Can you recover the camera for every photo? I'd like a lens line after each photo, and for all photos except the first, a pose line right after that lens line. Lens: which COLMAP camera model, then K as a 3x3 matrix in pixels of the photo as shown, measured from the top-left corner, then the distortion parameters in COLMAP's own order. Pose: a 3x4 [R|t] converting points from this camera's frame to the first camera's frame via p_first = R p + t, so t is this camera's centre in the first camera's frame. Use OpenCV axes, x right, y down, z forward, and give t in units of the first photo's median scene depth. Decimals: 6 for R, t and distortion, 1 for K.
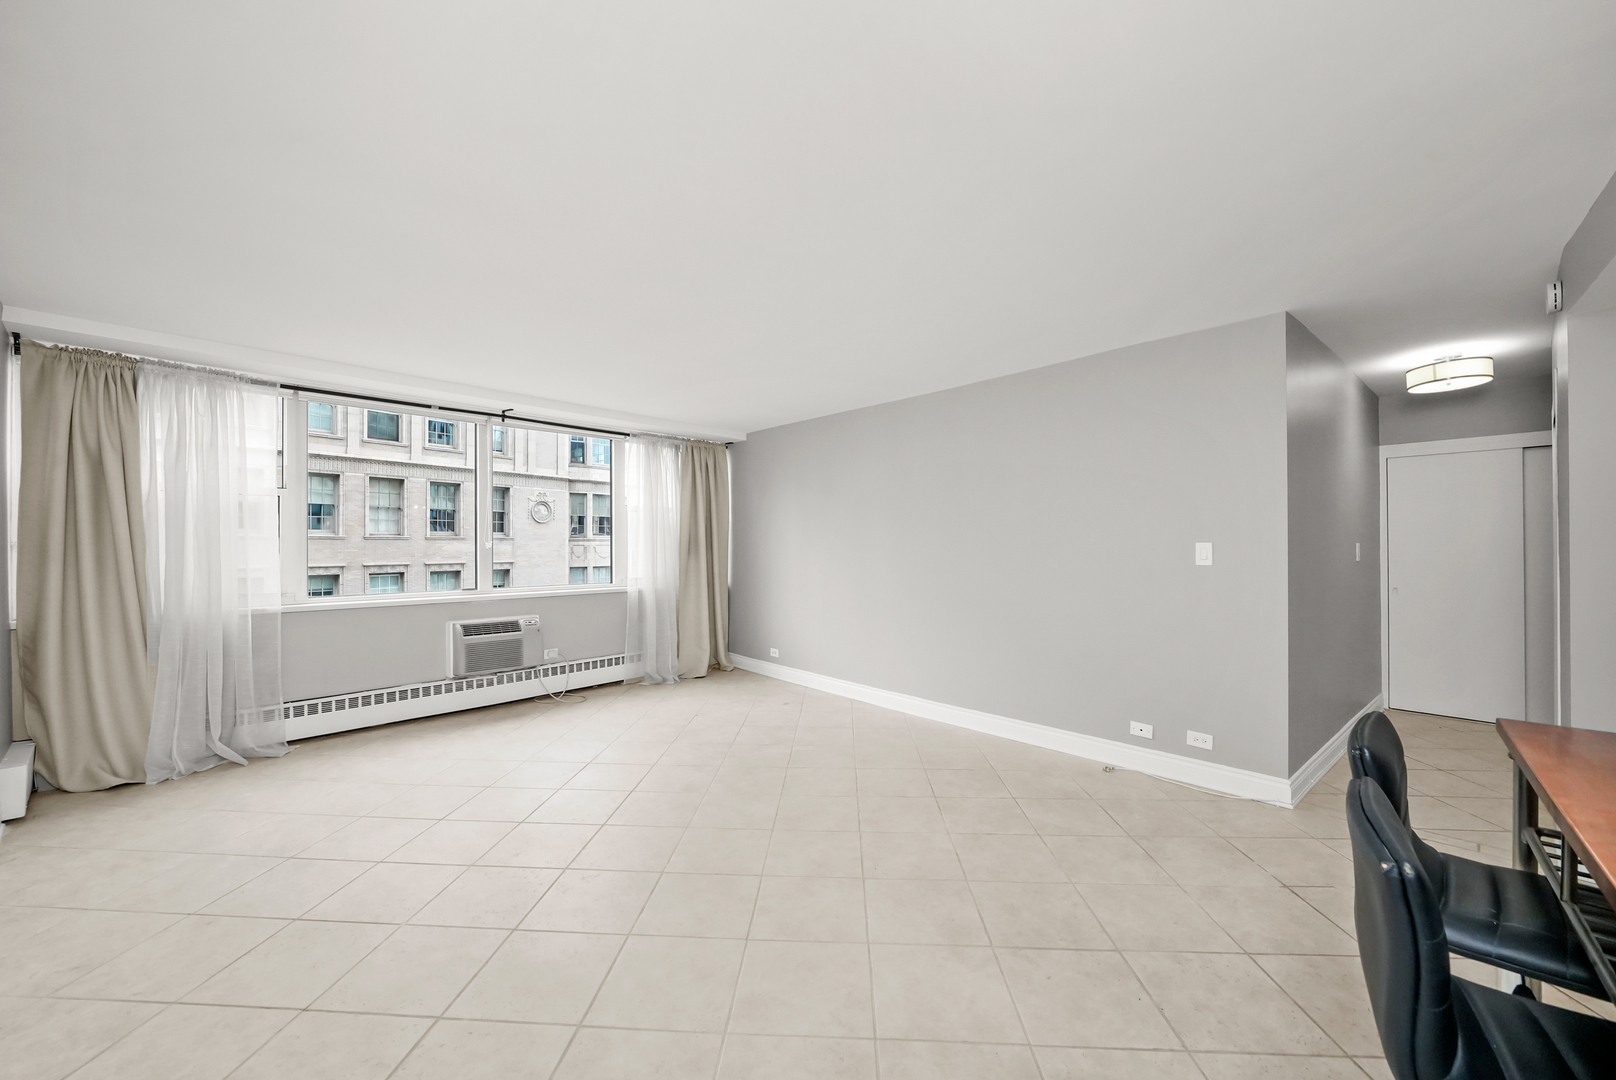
lens RADIAL K [[635.7, 0, 805.1], [0, 635.7, 533.2], [0, 0, 1]] dist [-0.010678, -0.000027]
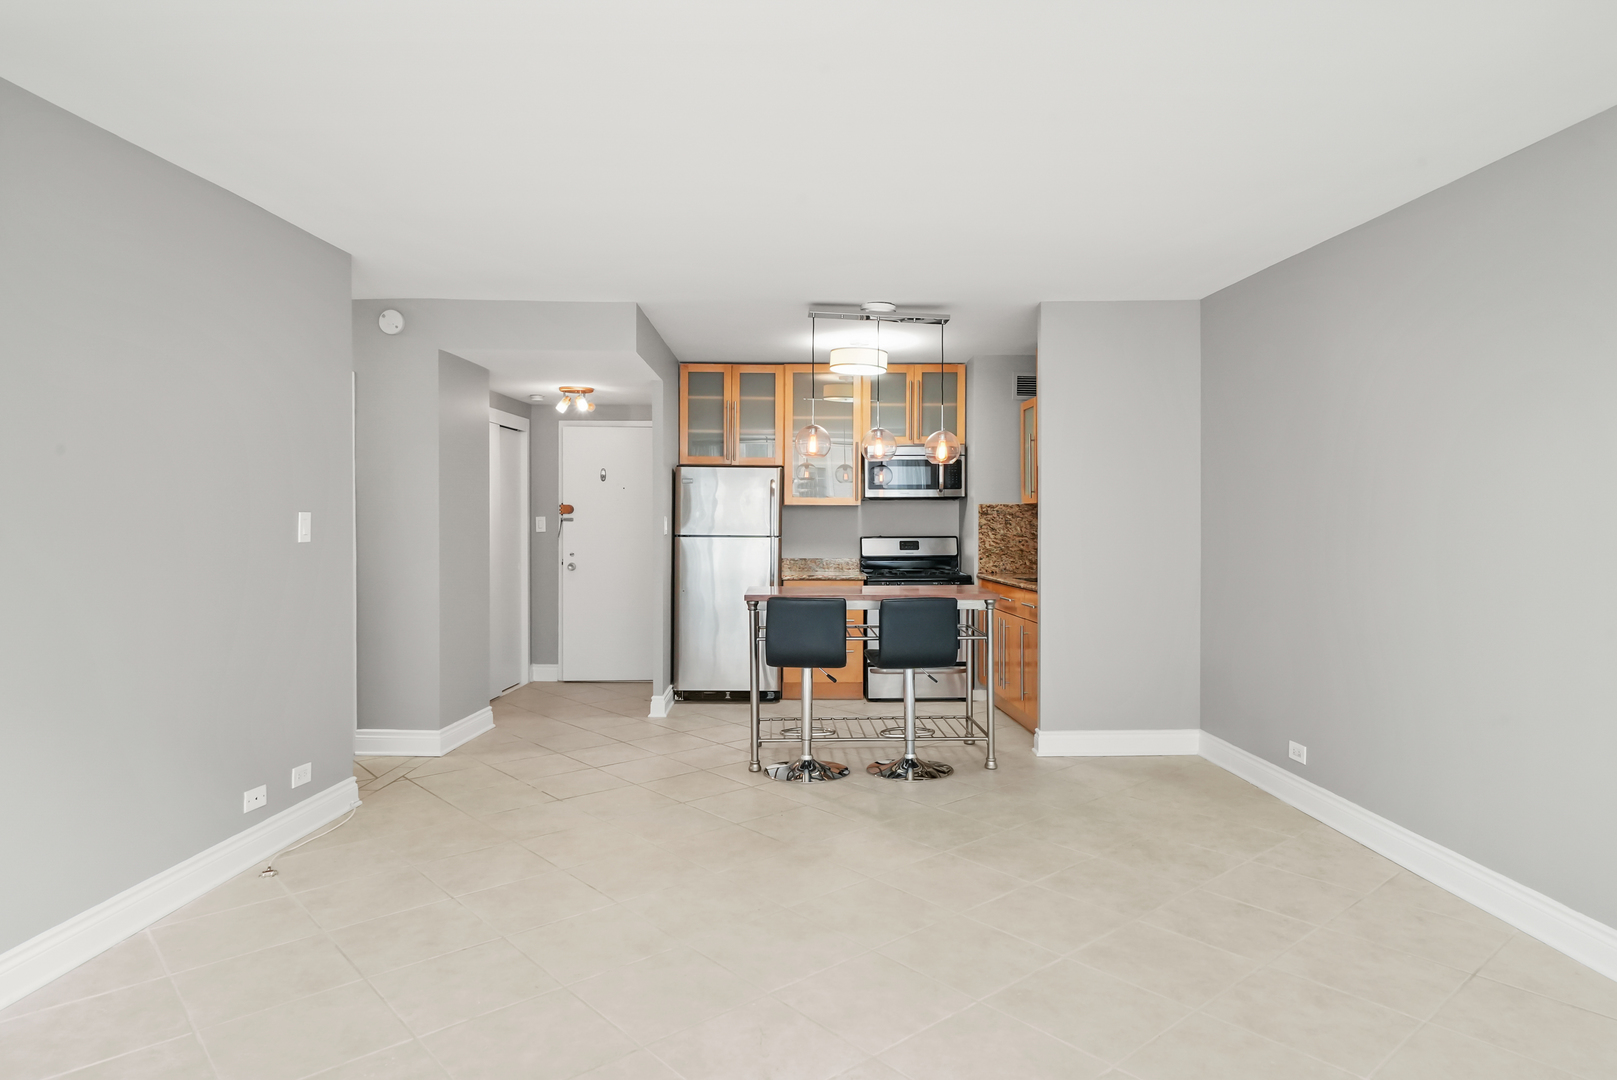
lens RADIAL K [[962.5, 0, 791.7], [0, 962.5, 527.8], [0, 0, 1]] dist [0.018420, 0.004137]
pose [[-0.679882, -0.006188, 0.733295, -0.295886], [-0.004600, 0.999981, 0.004173, 0.010894], [-0.733307, -0.000536, -0.679898, 0.643536]]
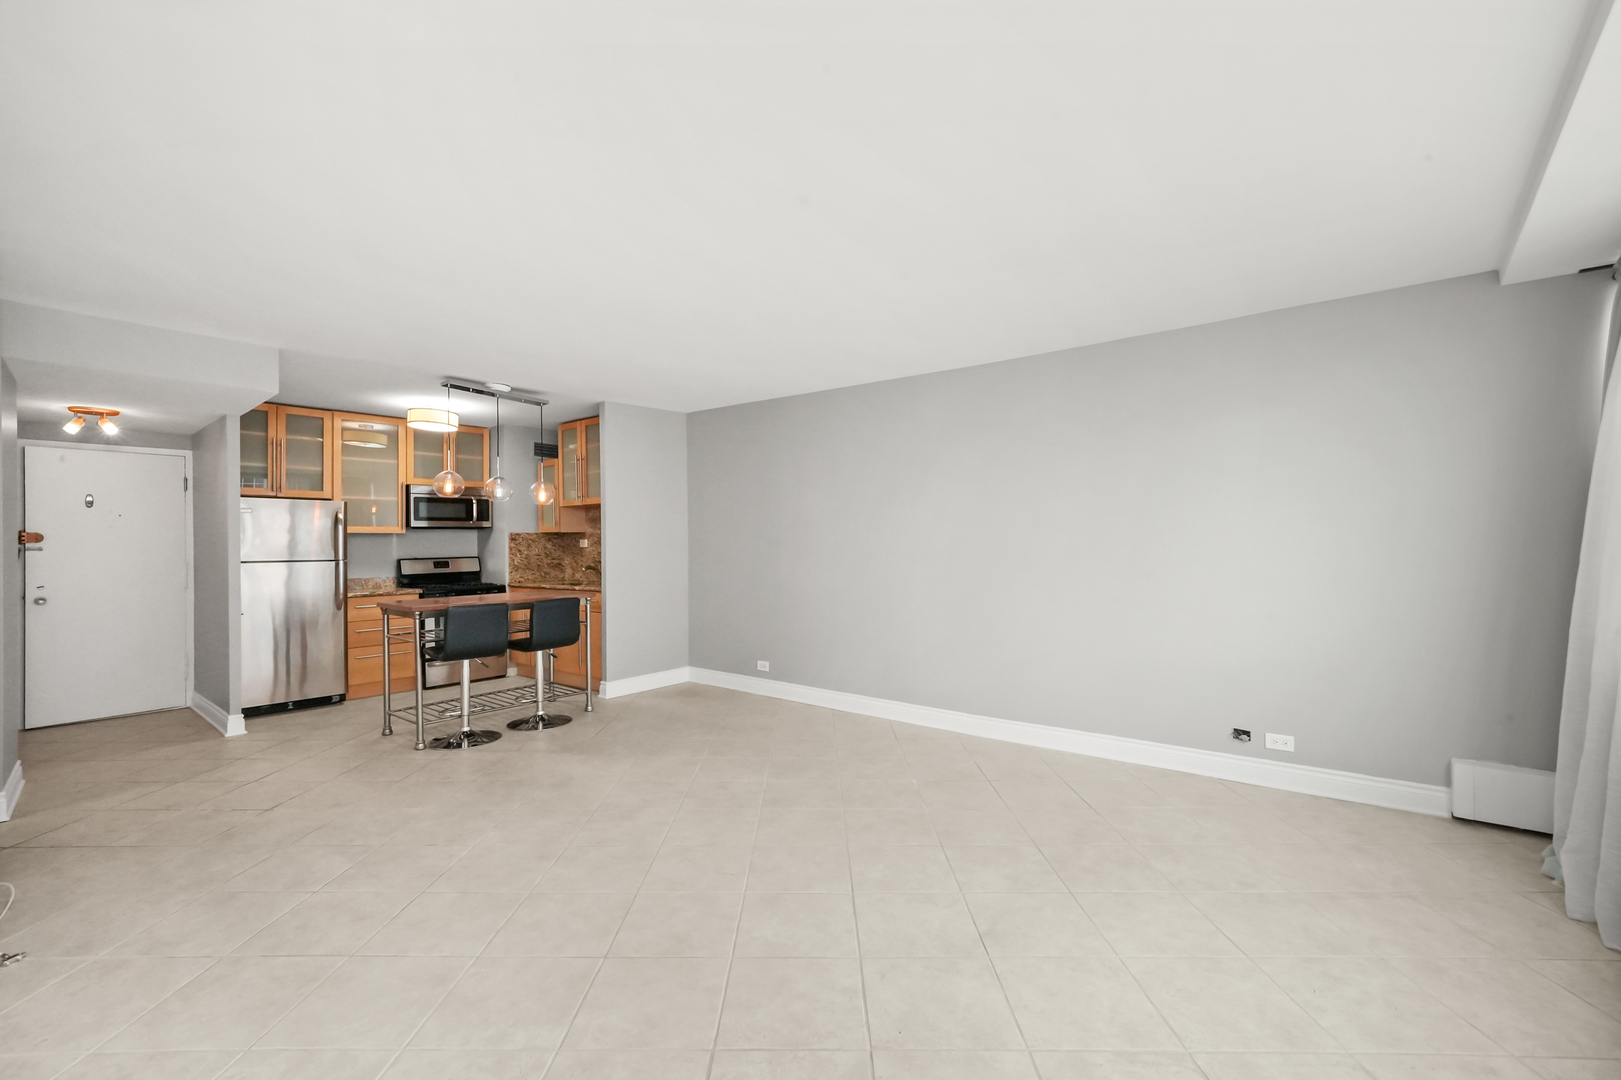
lens RADIAL K [[712.9, 0, 809.3], [0, 712.9, 533.7], [0, 0, 1]] dist [-0.000123, 0.000724]
pose [[-0.999450, 0.009302, -0.031836, -0.100893], [0.009755, 0.999853, -0.014094, 0.009707], [0.031701, -0.014397, -0.999394, 0.834671]]
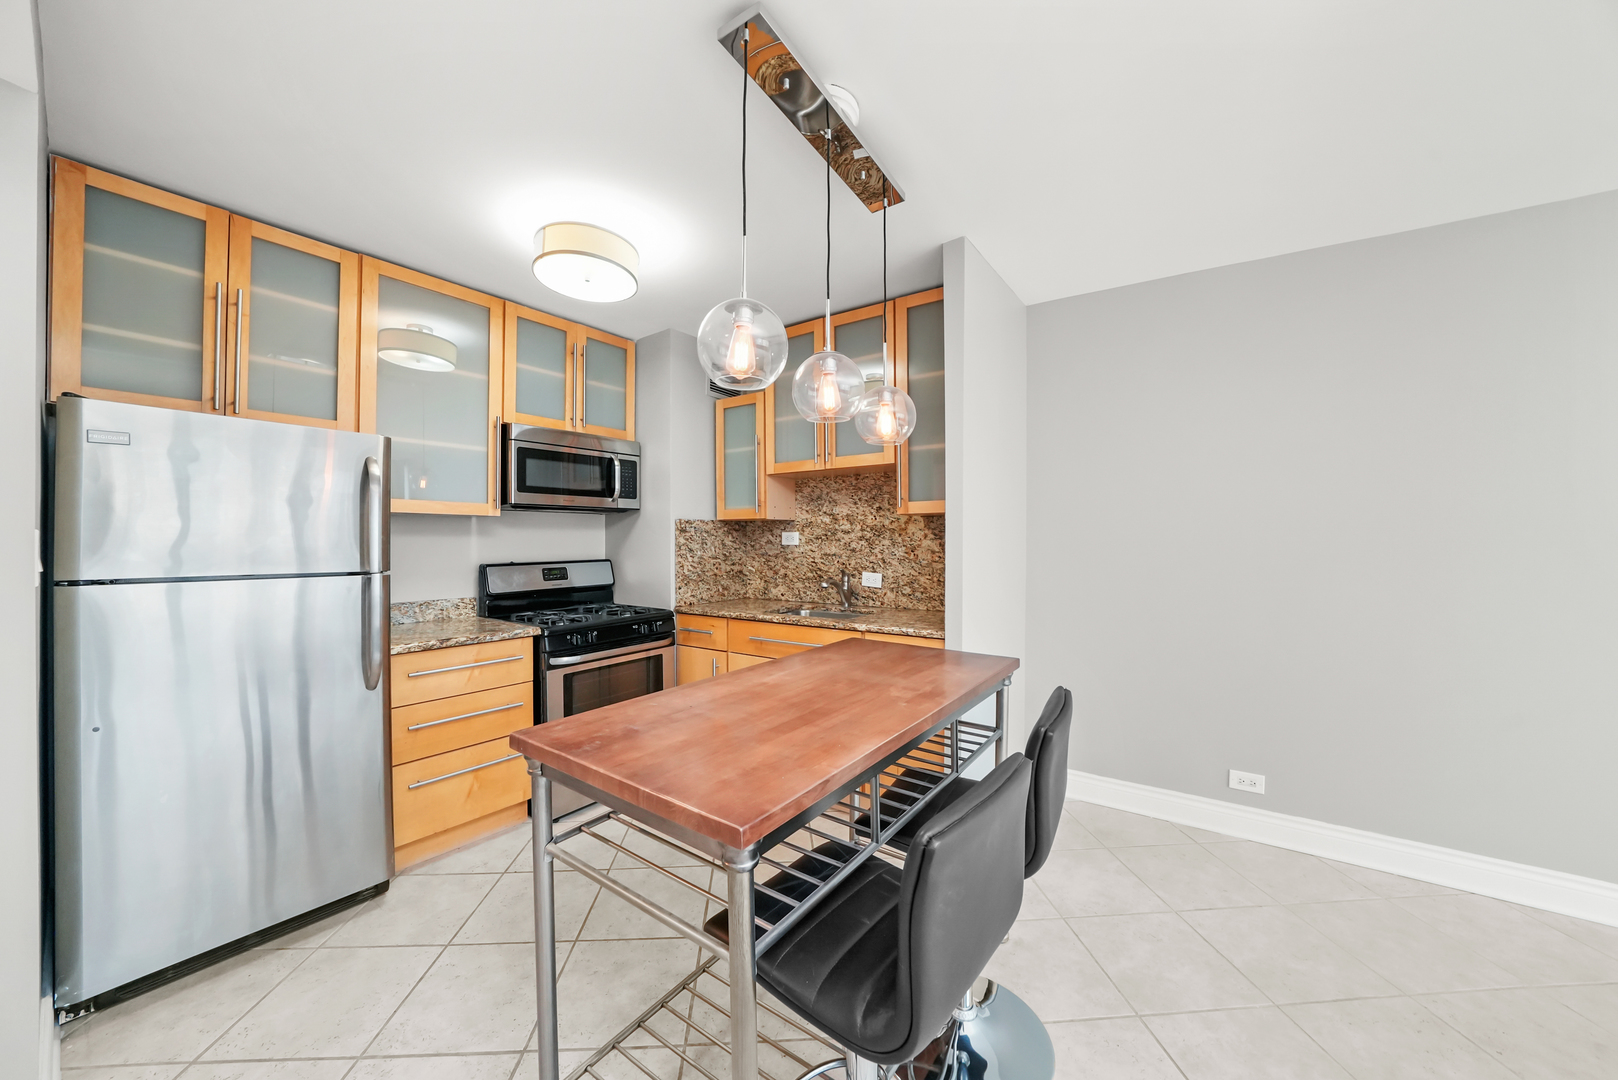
lens RADIAL K [[568.2, 0, 795.5], [0, 568.2, 537.8], [0, 0, 1]] dist [-0.021096, 0.000042]
pose [[-0.994905, 0.000806, -0.100812, 0.222401], [0.001484, 0.999977, -0.006649, 0.008660], [0.100804, -0.006764, -0.994883, 0.312349]]
